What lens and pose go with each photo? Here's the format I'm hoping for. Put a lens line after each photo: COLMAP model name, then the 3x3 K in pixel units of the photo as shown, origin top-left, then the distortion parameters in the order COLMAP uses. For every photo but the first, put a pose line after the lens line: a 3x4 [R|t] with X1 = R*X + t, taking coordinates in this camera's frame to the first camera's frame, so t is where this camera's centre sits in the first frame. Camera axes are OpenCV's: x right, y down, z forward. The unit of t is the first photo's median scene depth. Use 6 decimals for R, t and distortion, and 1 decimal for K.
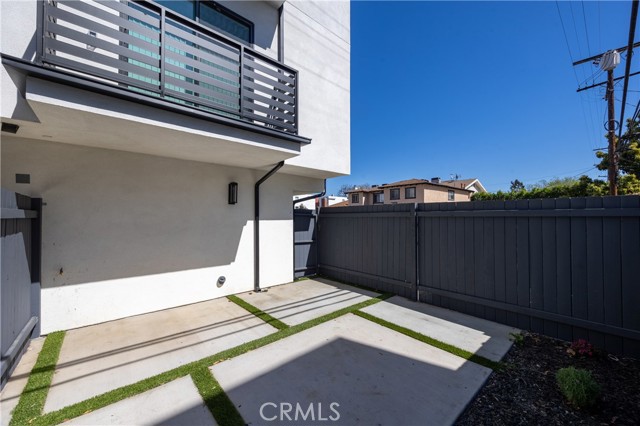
lens RADIAL K [[249.7, 0, 317.2], [0, 249.7, 213.1], [0, 0, 1]] dist [-0.000544, -0.000069]
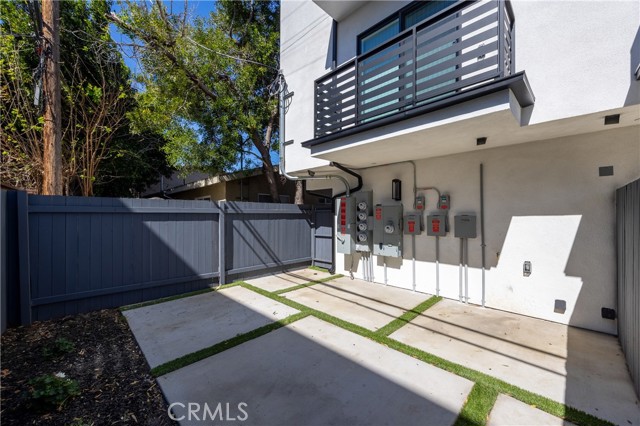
lens RADIAL K [[249.7, 0, 317.2], [0, 249.7, 213.1], [0, 0, 1]] dist [-0.000544, -0.000069]
pose [[0.075828, -0.003153, -0.997116, 0.726770], [0.006960, 0.999972, -0.002633, 0.038503], [0.997097, -0.006740, 0.075848, 0.706720]]
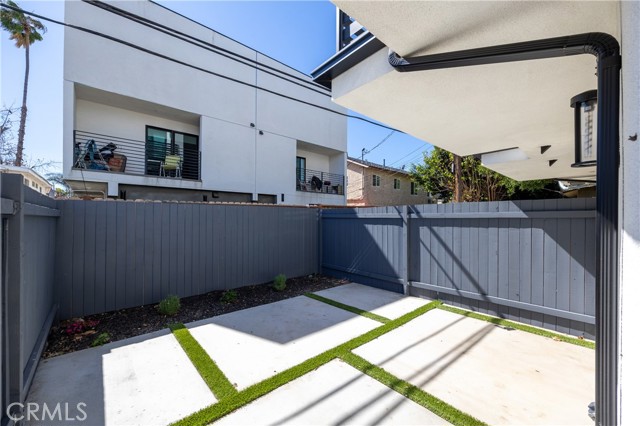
lens RADIAL K [[251.9, 0, 318.9], [0, 251.9, 218.4], [0, 0, 1]] dist [-0.001428, -0.000133]
pose [[-0.999976, 0.002260, -0.006488, -0.042522], [0.002290, 0.999987, -0.004535, 0.031556], [0.006478, -0.004550, -0.999969, 1.797372]]
